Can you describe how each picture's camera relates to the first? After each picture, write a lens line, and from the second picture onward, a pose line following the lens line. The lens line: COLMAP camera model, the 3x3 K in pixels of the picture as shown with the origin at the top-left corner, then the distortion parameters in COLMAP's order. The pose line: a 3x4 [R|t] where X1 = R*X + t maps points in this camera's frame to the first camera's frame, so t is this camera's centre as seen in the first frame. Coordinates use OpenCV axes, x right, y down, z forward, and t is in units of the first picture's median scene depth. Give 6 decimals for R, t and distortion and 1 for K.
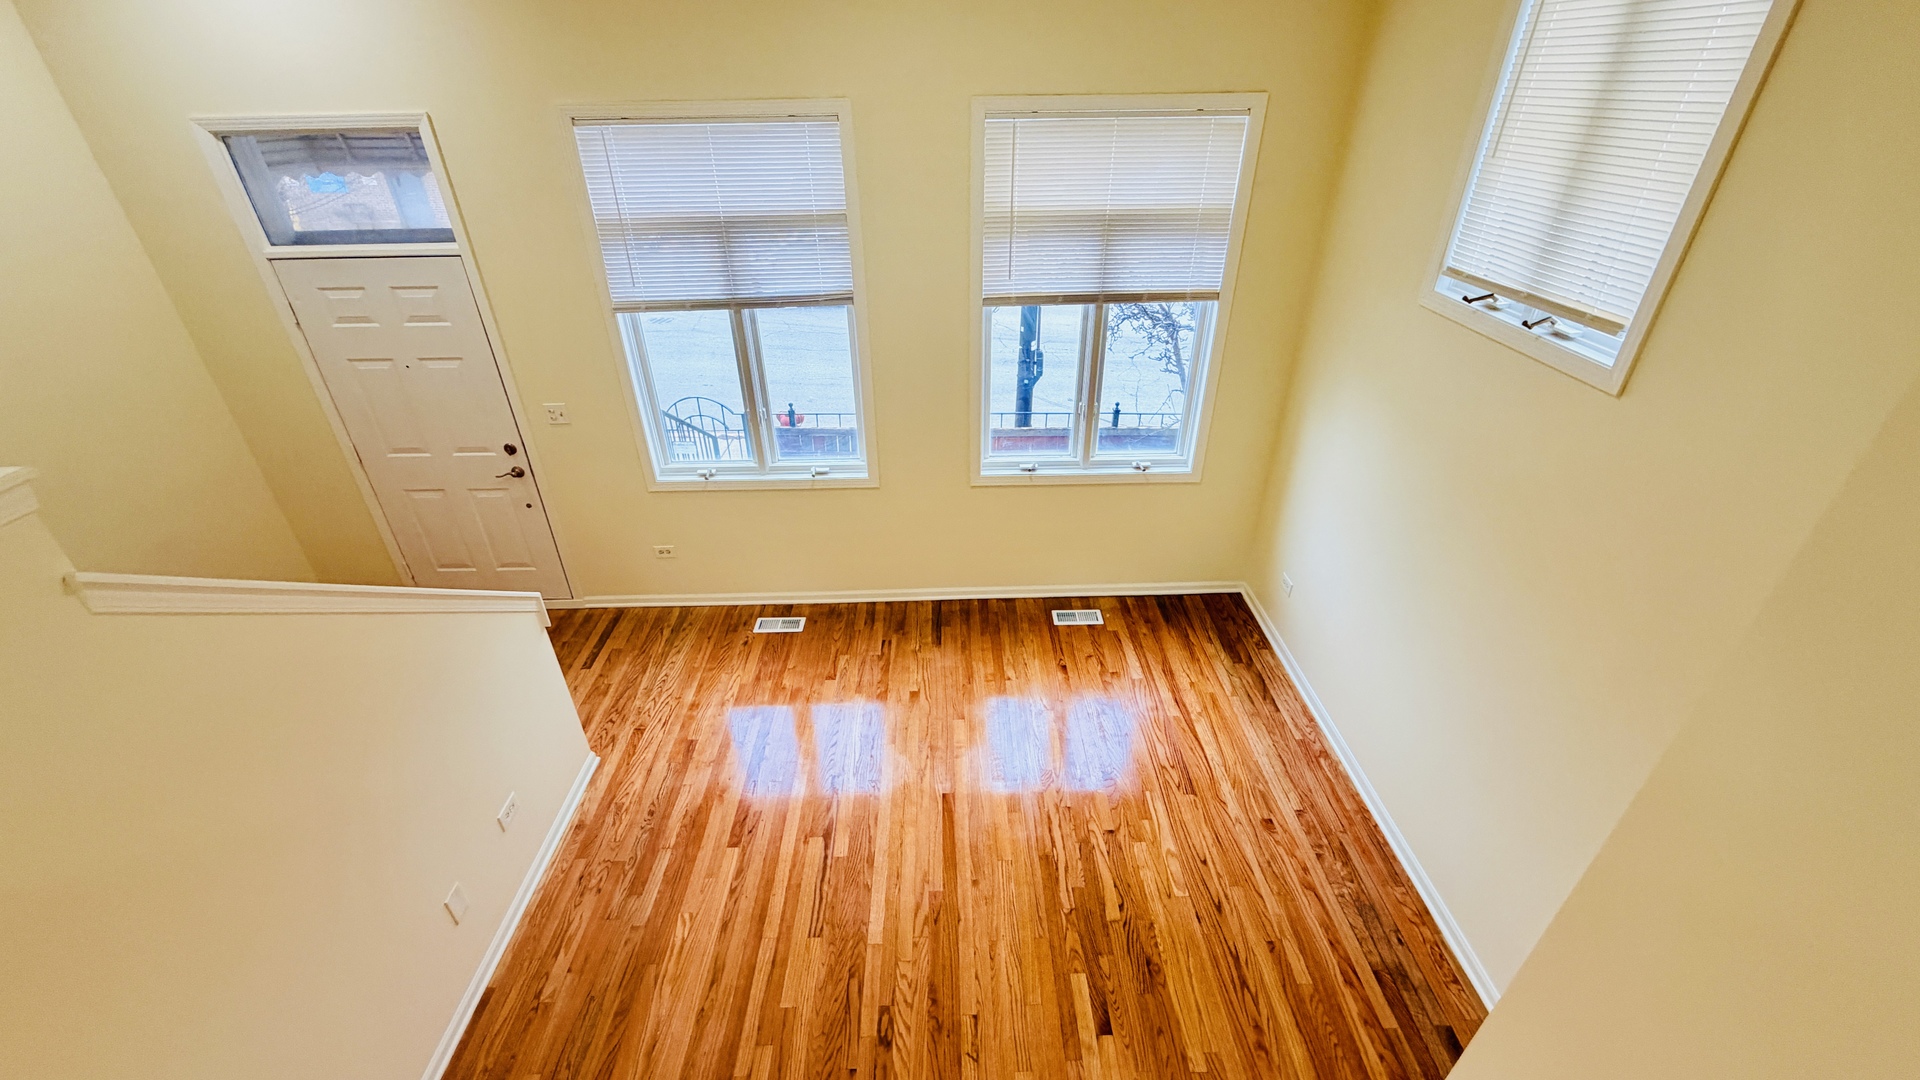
lens RADIAL K [[765.2, 0, 953.9], [0, 765.2, 538.9], [0, 0, 1]] dist [-0.000784, -0.000123]
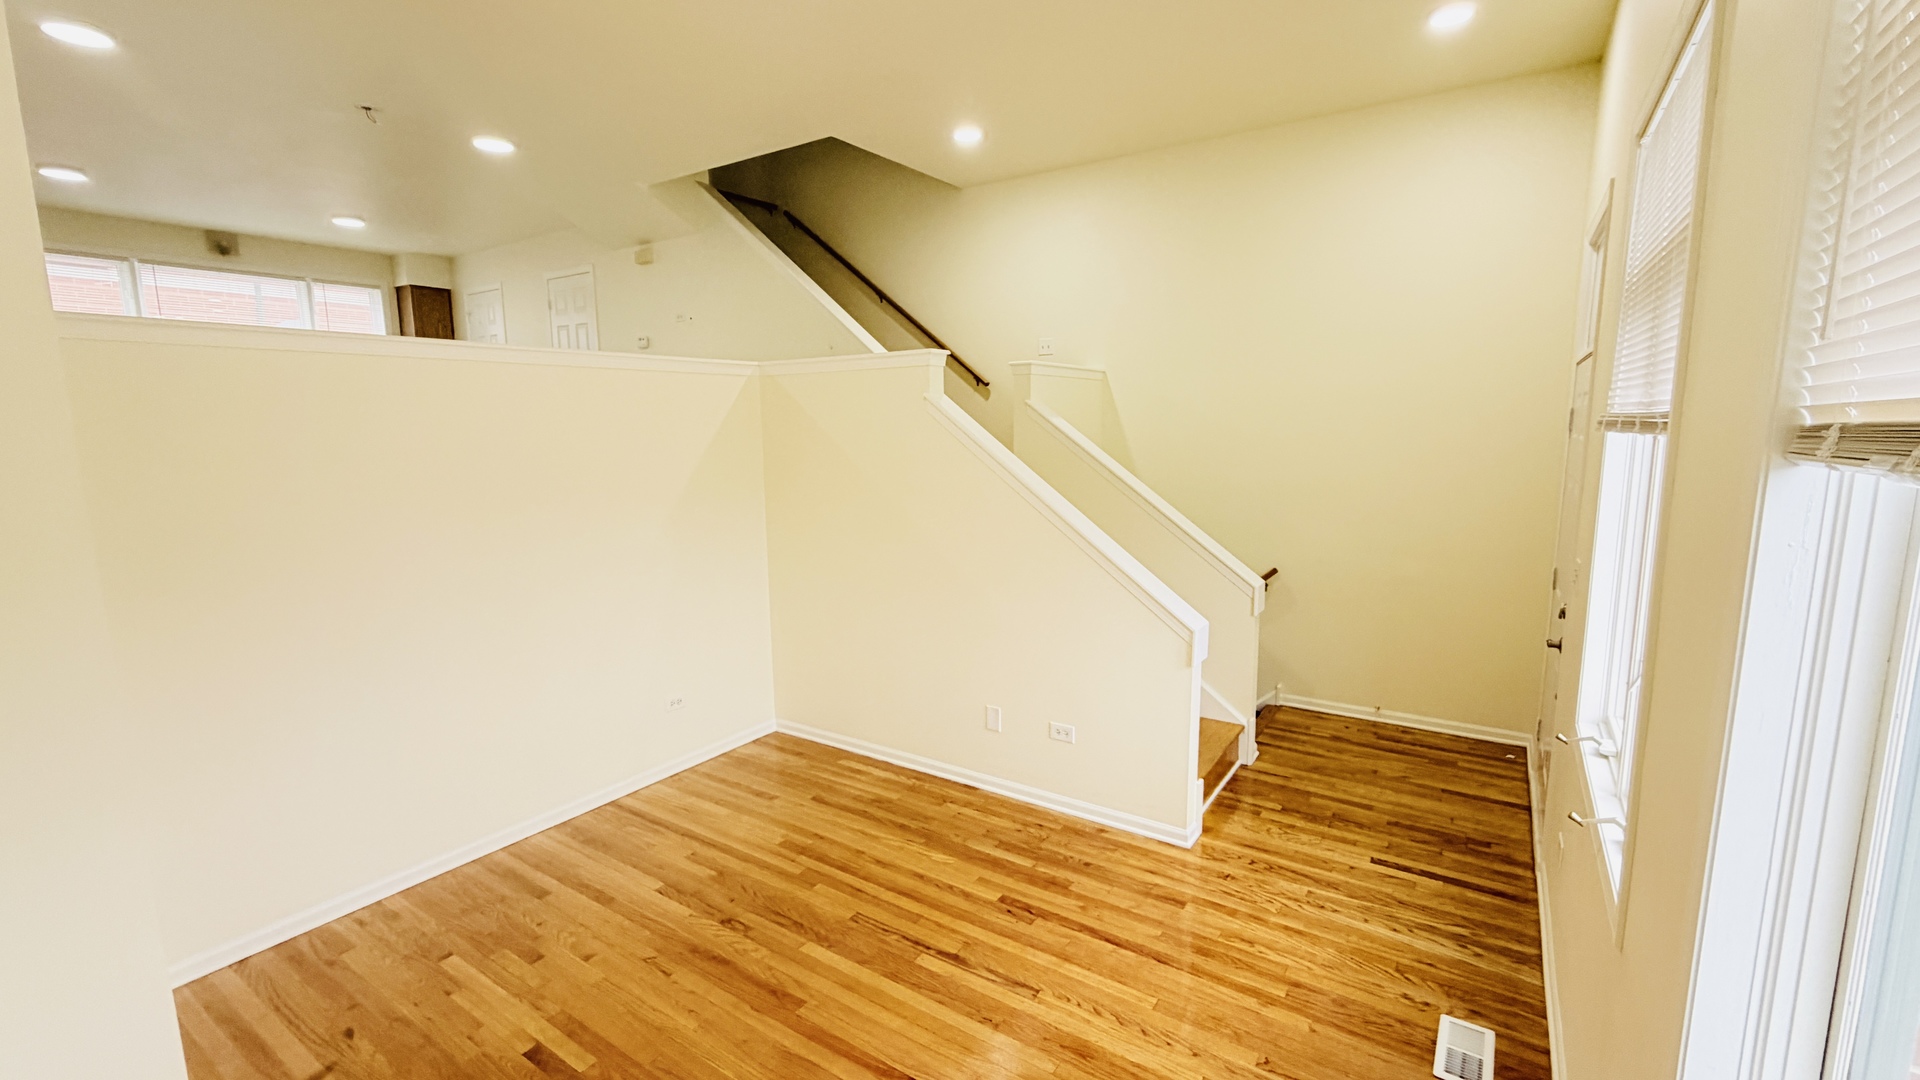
lens RADIAL K [[806.7, 0, 956.1], [0, 806.7, 541.7], [0, 0, 1]] dist [-0.000052, -0.000384]
pose [[-0.569791, 0.139565, -0.809851, 0.488885], [-0.410663, 0.805248, 0.427704, -0.350576], [0.711824, 0.576279, -0.401509, 1.149946]]
